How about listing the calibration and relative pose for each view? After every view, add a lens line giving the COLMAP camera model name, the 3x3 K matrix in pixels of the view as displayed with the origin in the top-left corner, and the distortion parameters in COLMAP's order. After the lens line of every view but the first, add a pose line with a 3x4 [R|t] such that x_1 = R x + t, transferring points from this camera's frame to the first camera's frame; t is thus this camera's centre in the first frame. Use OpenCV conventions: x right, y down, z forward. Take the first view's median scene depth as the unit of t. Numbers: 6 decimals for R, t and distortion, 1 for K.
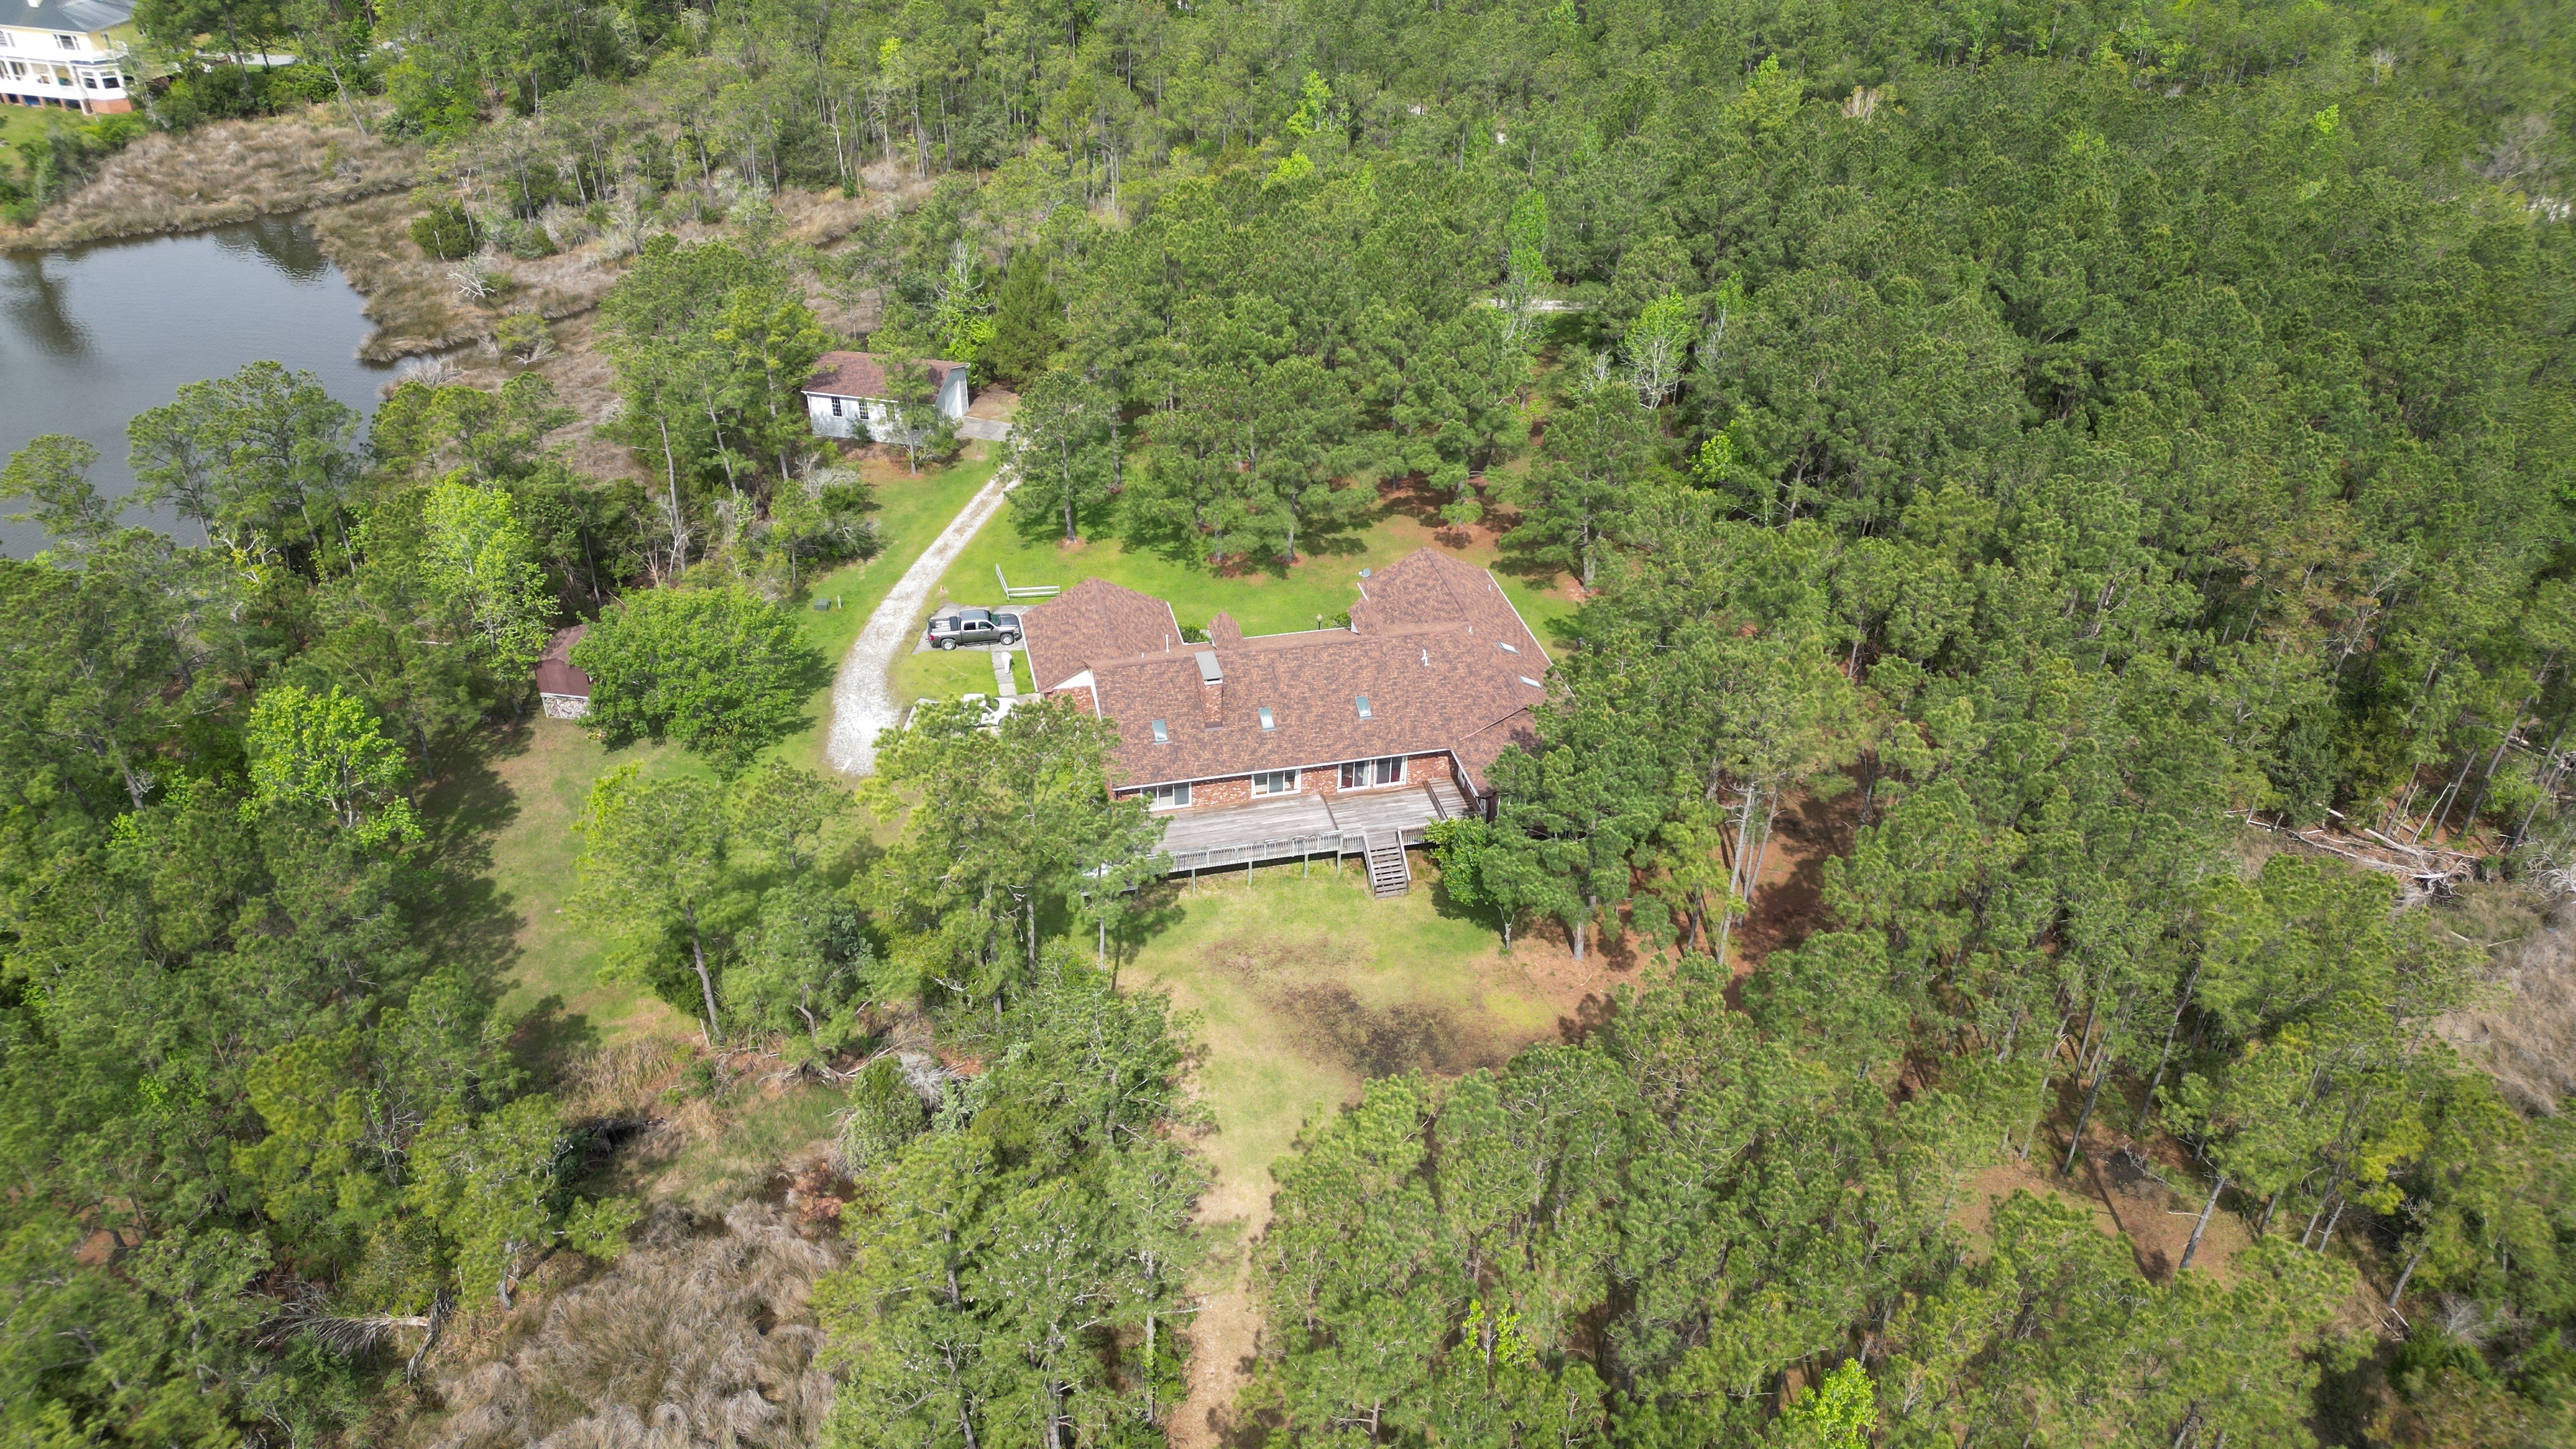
lens RADIAL K [[1737.0, 0, 1279.9], [0, 1737.0, 662.2], [0, 0, 1]] dist [0.072455, -0.058171]
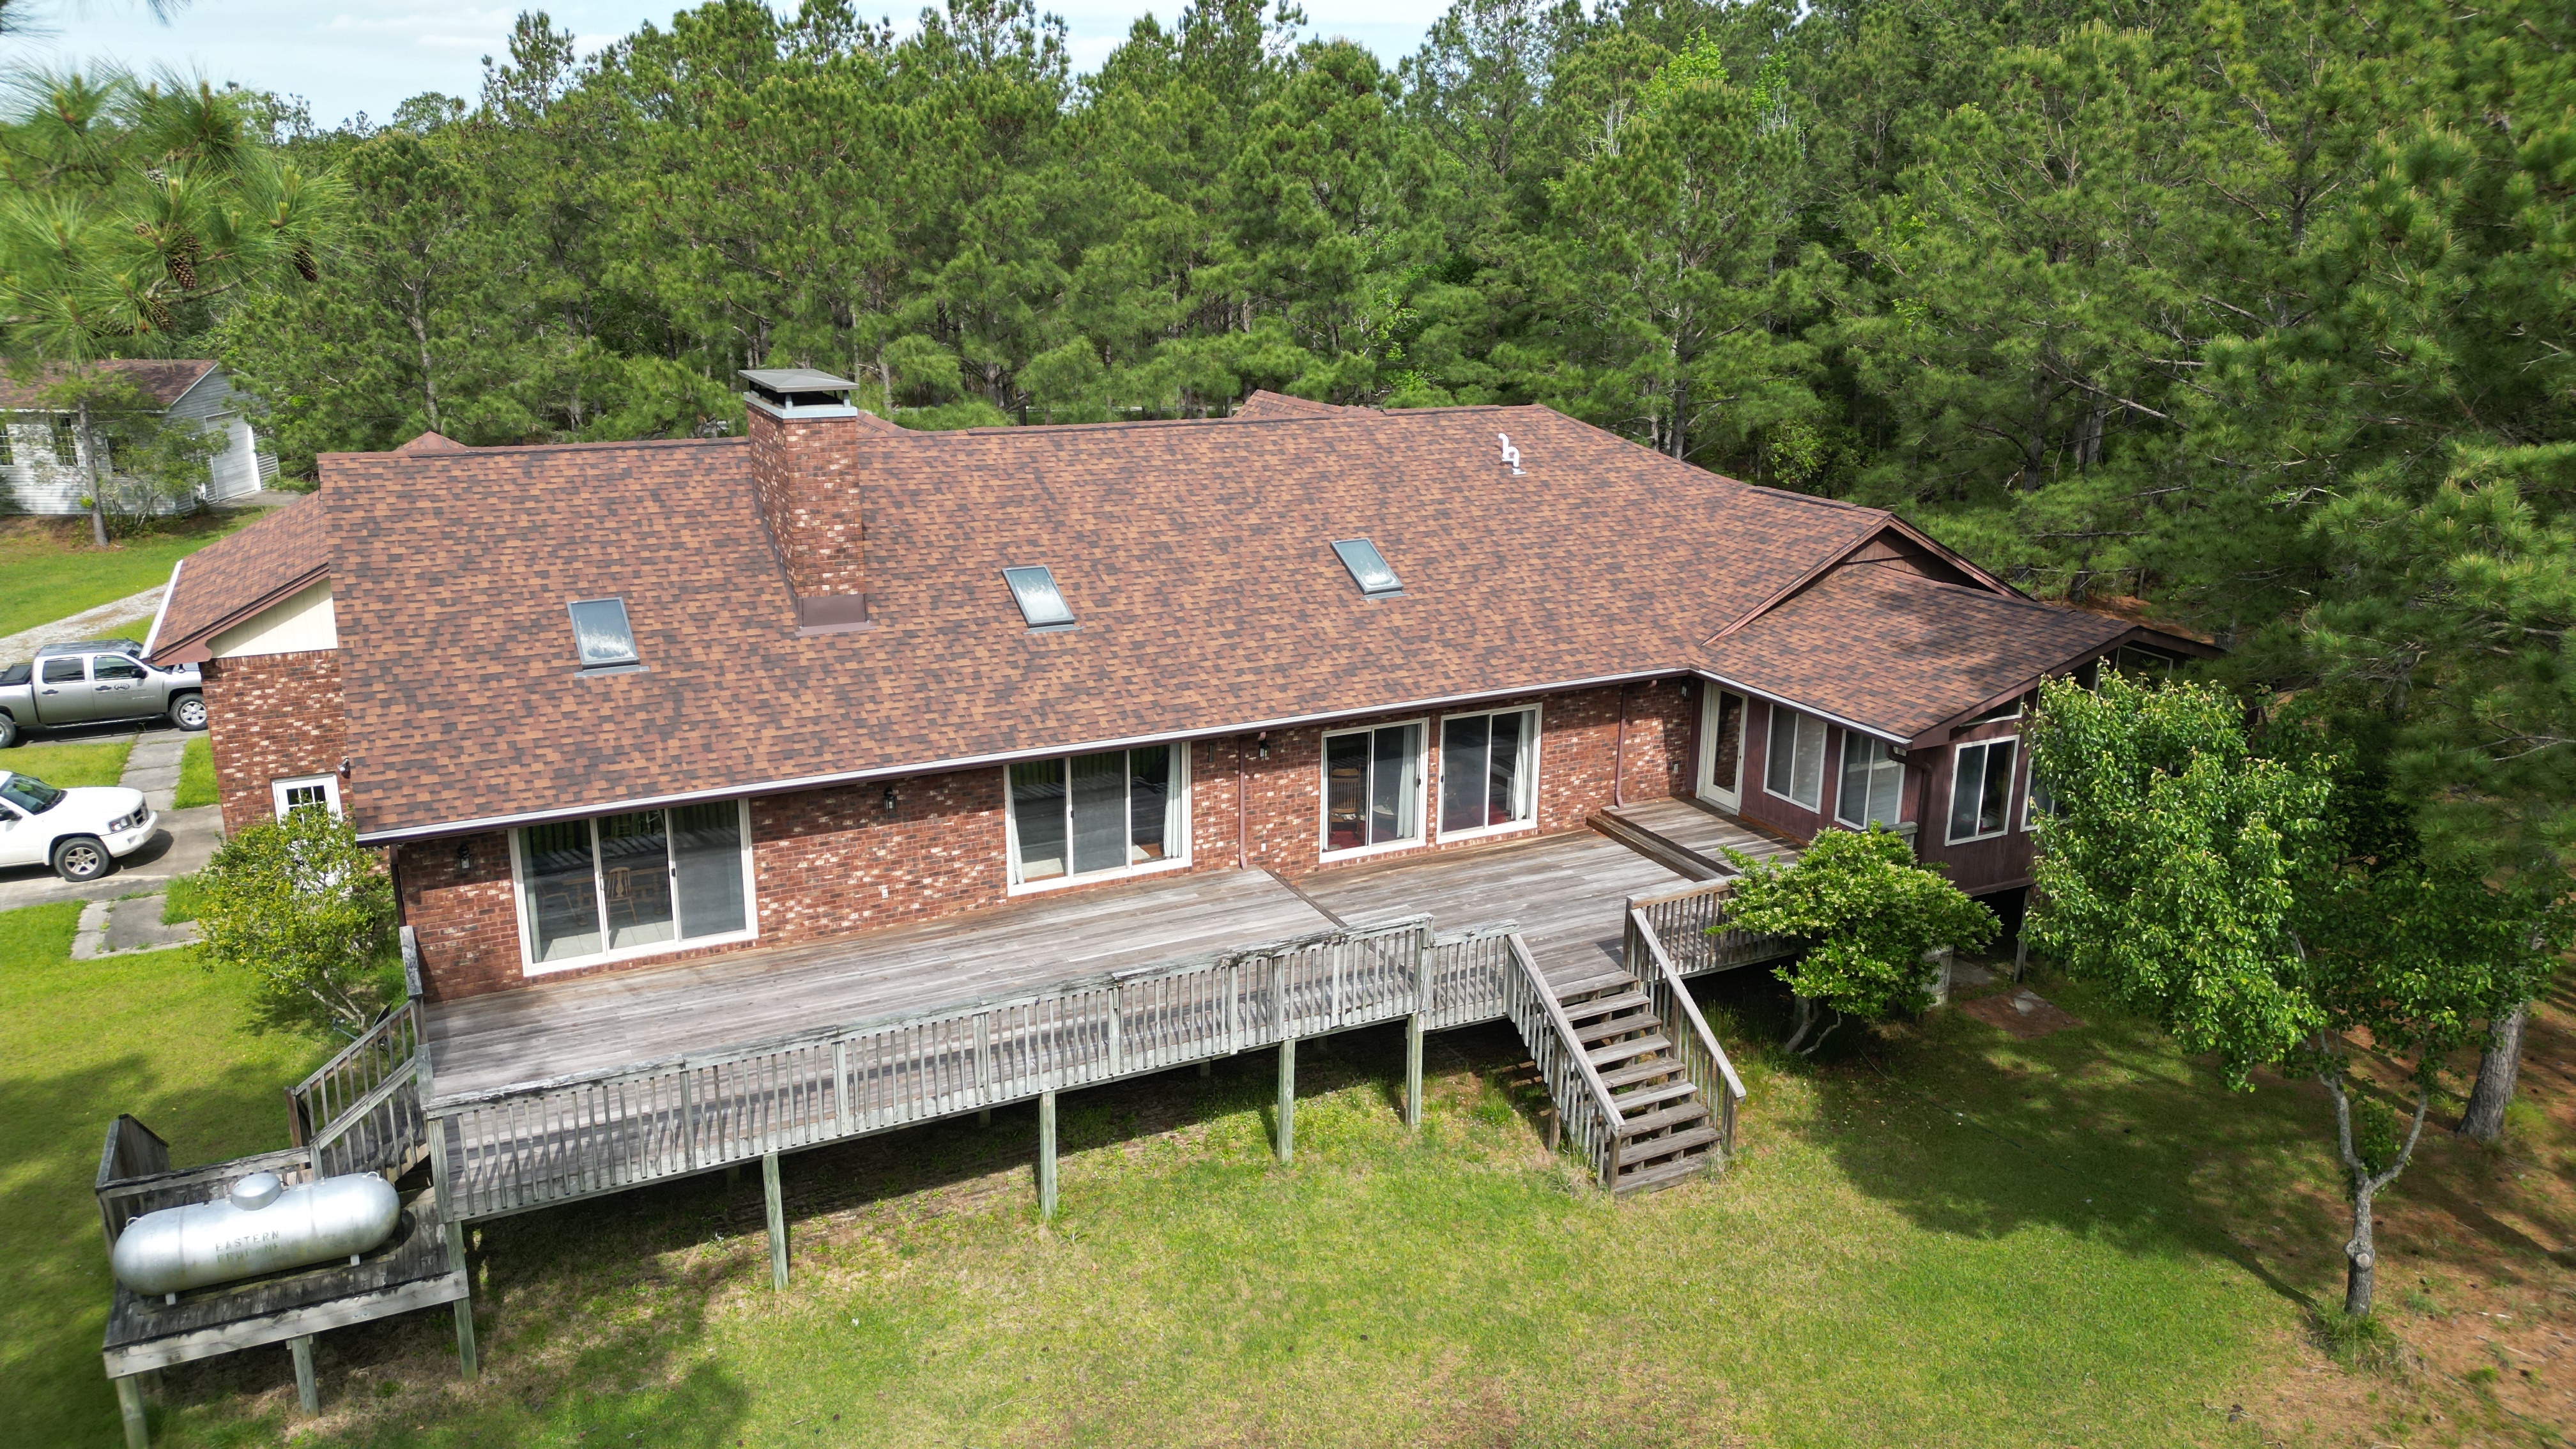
lens RADIAL K [[1737.0, 0, 1263.5], [0, 1737.0, 697.5], [0, 0, 1]] dist [0.072455, -0.058171]
pose [[0.973661, -0.076266, 0.214868, -0.031963], [0.136828, 0.949285, -0.283084, 0.126706], [-0.182382, 0.305027, 0.934717, 0.740776]]
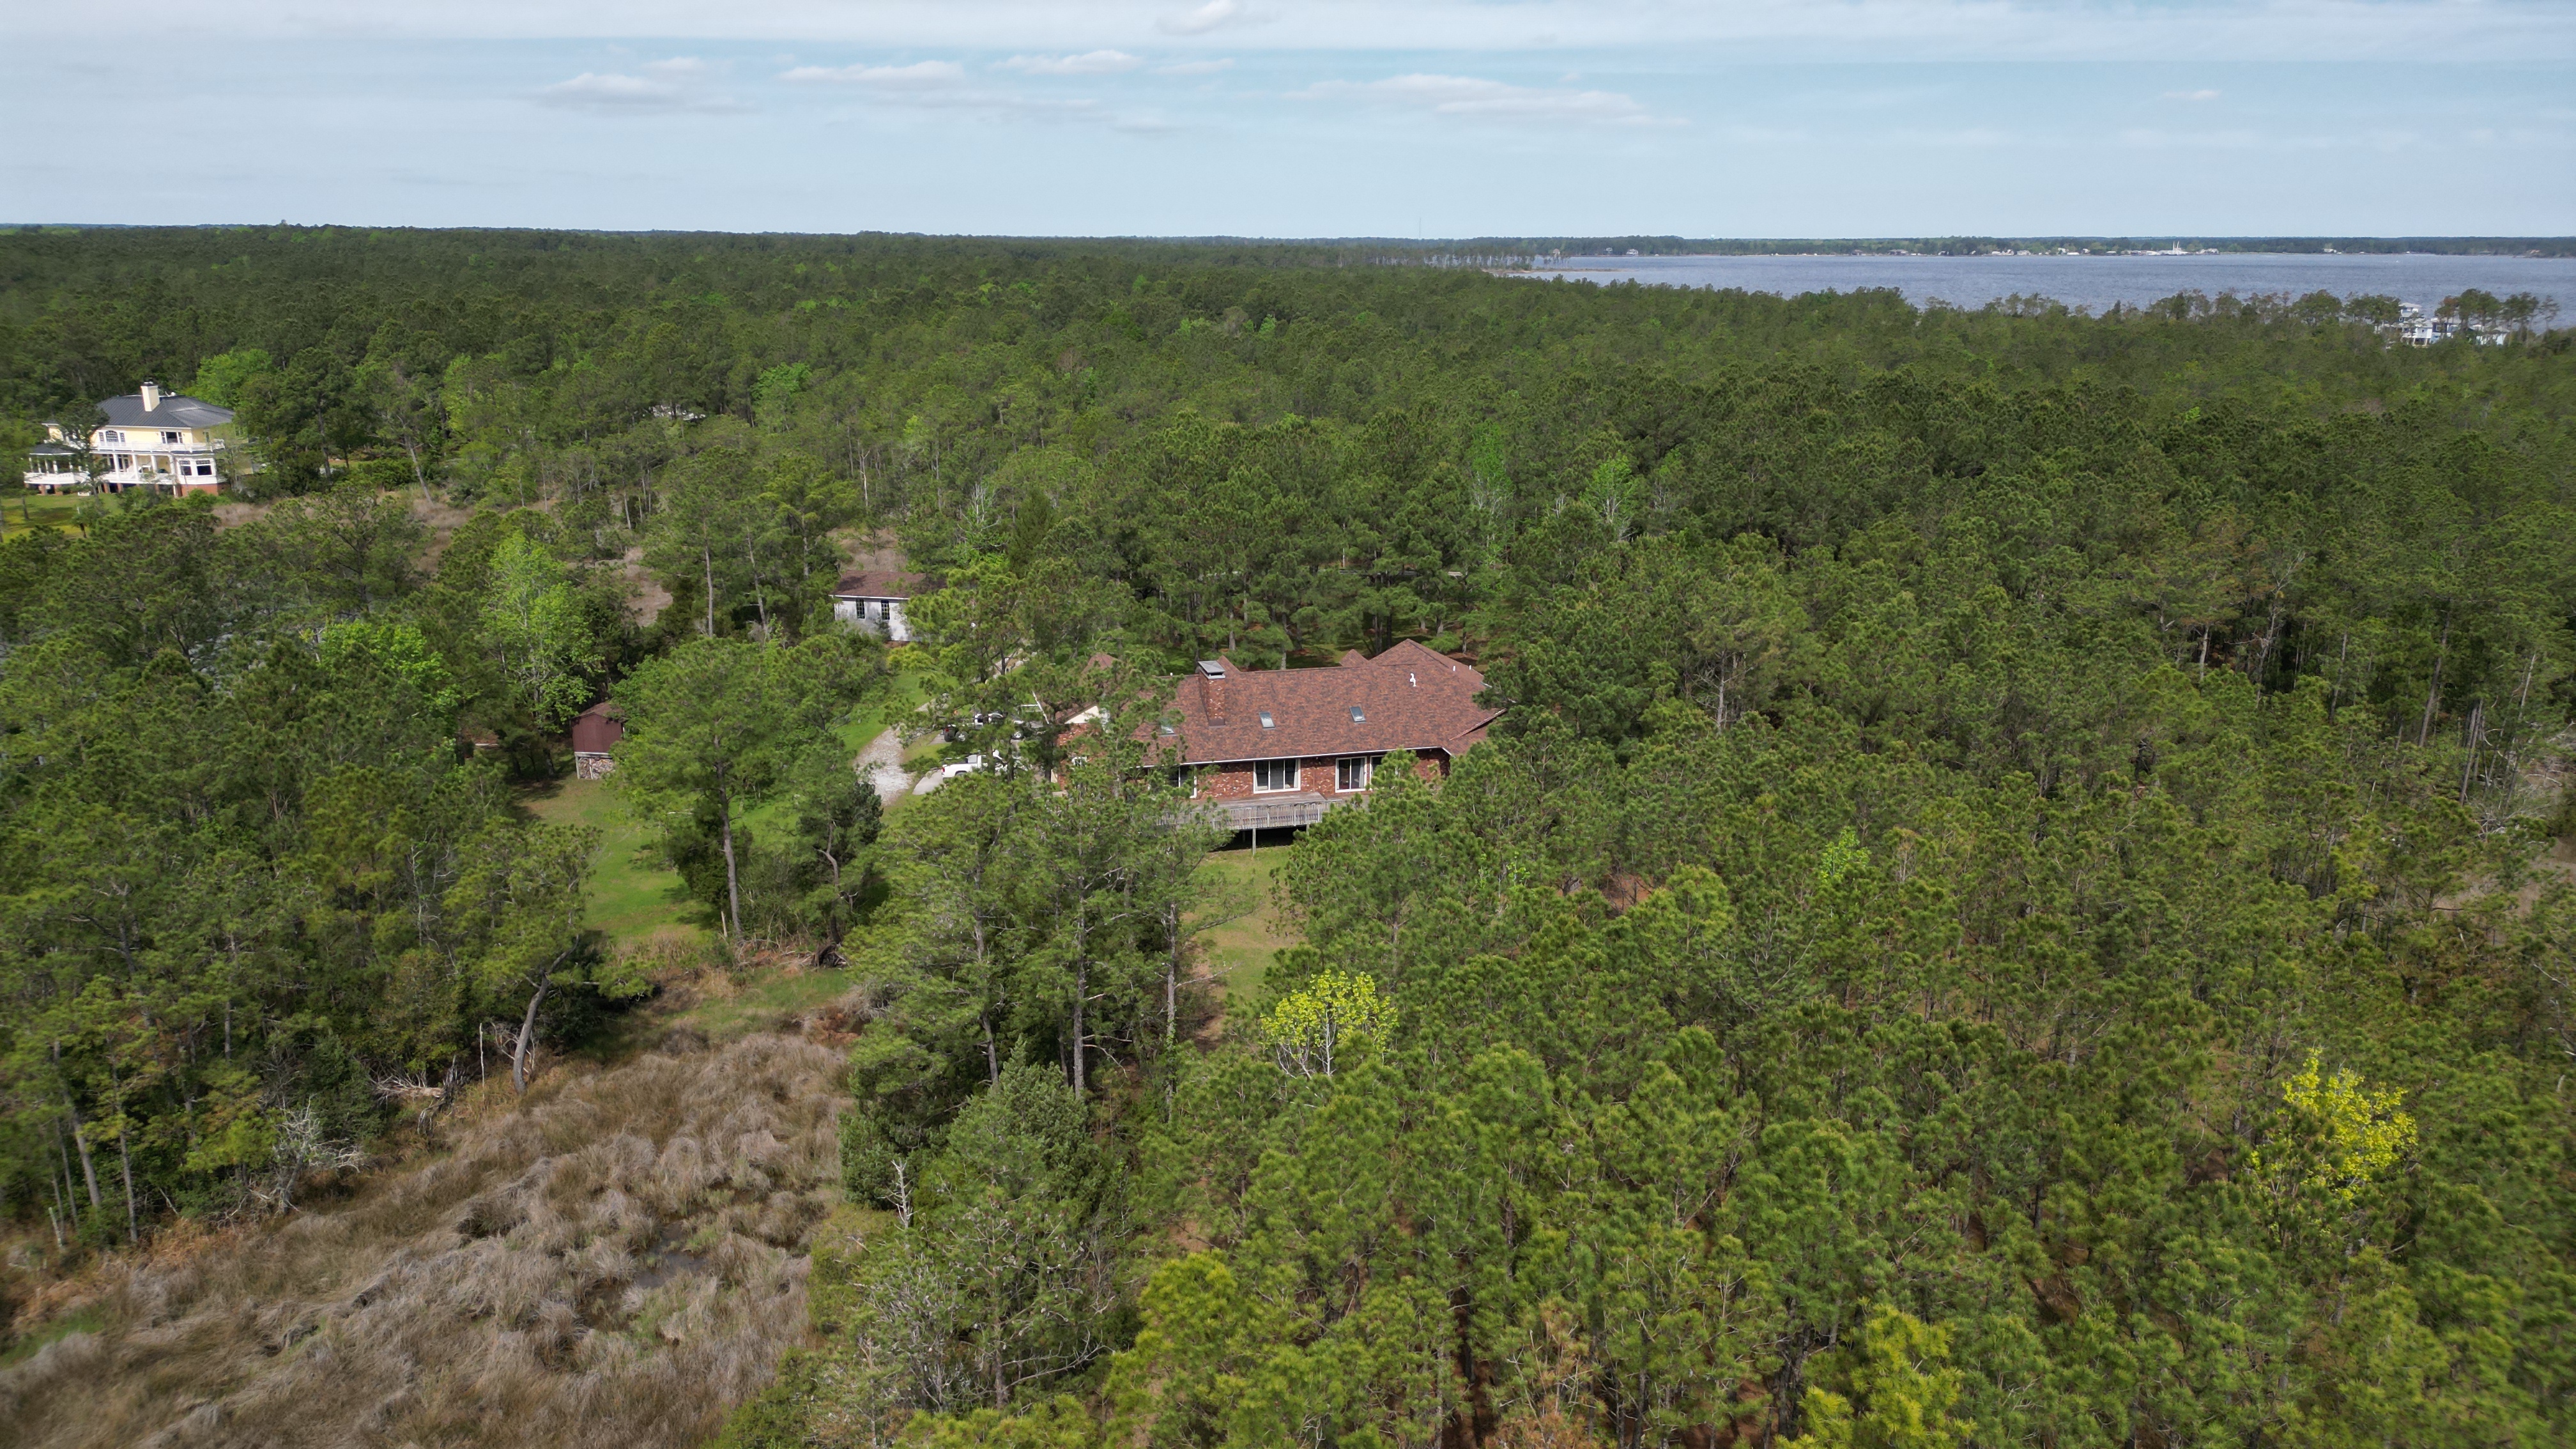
lens RADIAL K [[1737.0, 0, 1289.4], [0, 1737.0, 698.3], [0, 0, 1]] dist [0.072455, -0.058171]
pose [[0.999503, -0.027281, 0.015794, -0.009757], [0.030861, 0.948956, -0.313895, 0.349742], [-0.006424, 0.314226, 0.949326, -0.010768]]
